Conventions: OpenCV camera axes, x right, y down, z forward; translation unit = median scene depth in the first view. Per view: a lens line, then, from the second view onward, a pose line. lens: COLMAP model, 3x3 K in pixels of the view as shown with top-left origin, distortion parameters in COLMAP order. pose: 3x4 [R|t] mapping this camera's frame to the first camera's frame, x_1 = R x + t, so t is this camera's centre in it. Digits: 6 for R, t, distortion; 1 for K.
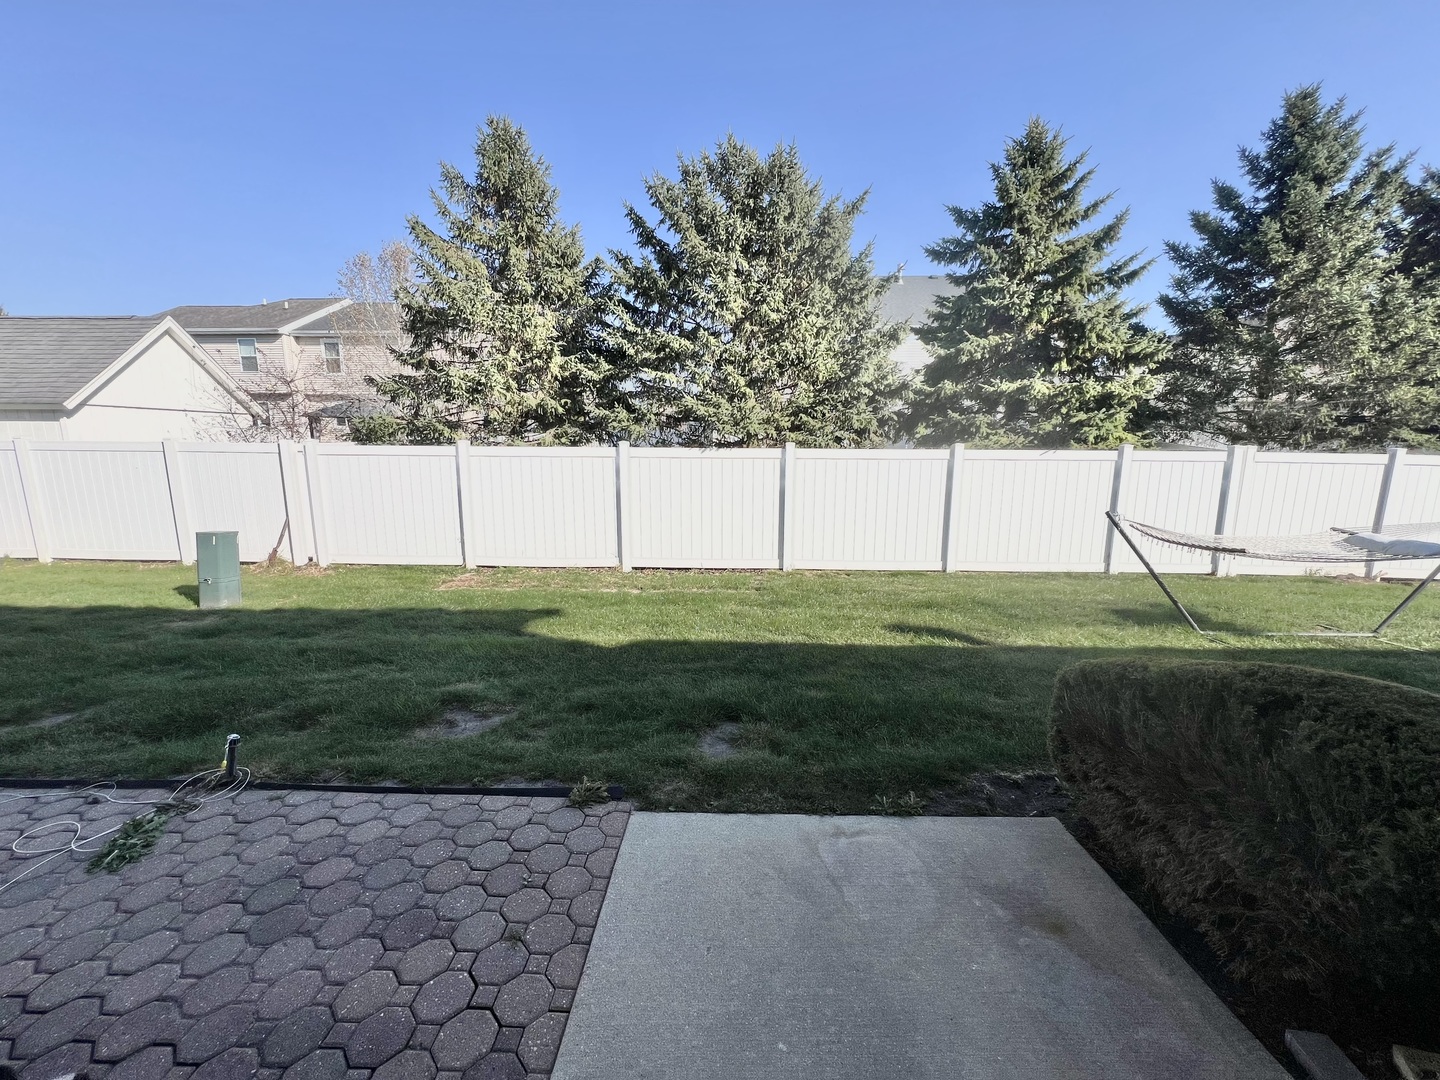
lens RADIAL K [[573.0, 0, 719.8], [0, 573.0, 543.1], [0, 0, 1]] dist [-0.001100, 0.000351]
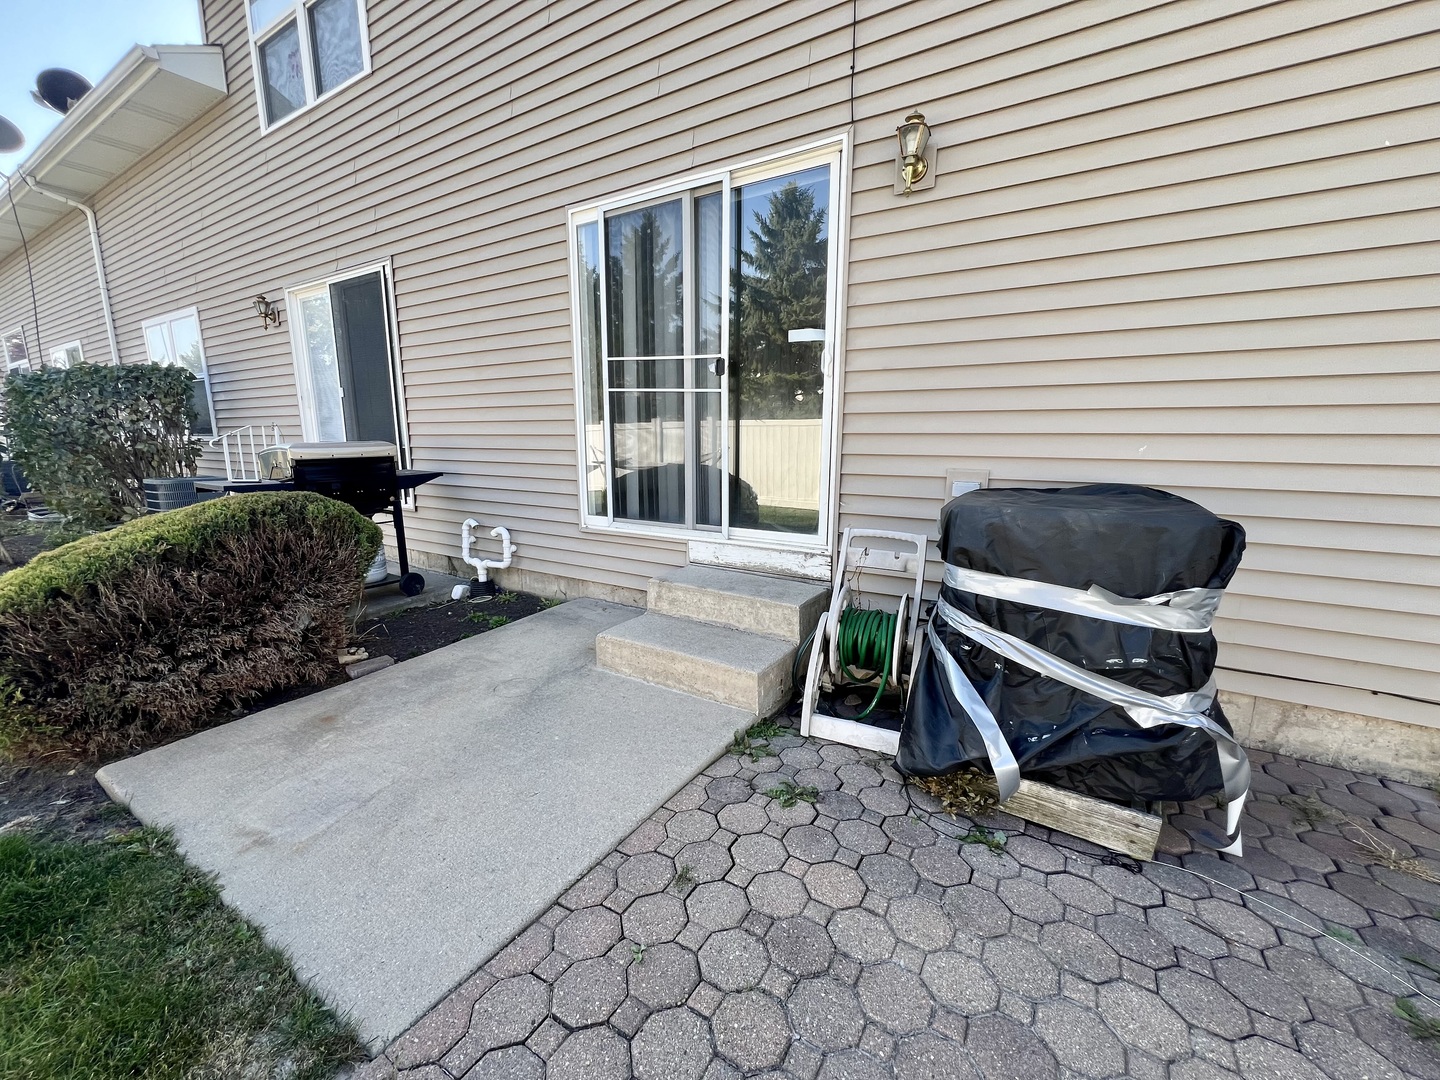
lens RADIAL K [[573.0, 0, 719.8], [0, 573.0, 543.1], [0, 0, 1]] dist [-0.001100, 0.000351]
pose [[-0.865728, -0.101486, 0.490117, -0.714455], [0.077988, 0.939915, 0.332380, -0.049128], [-0.494401, 0.325975, -0.805797, 1.385460]]
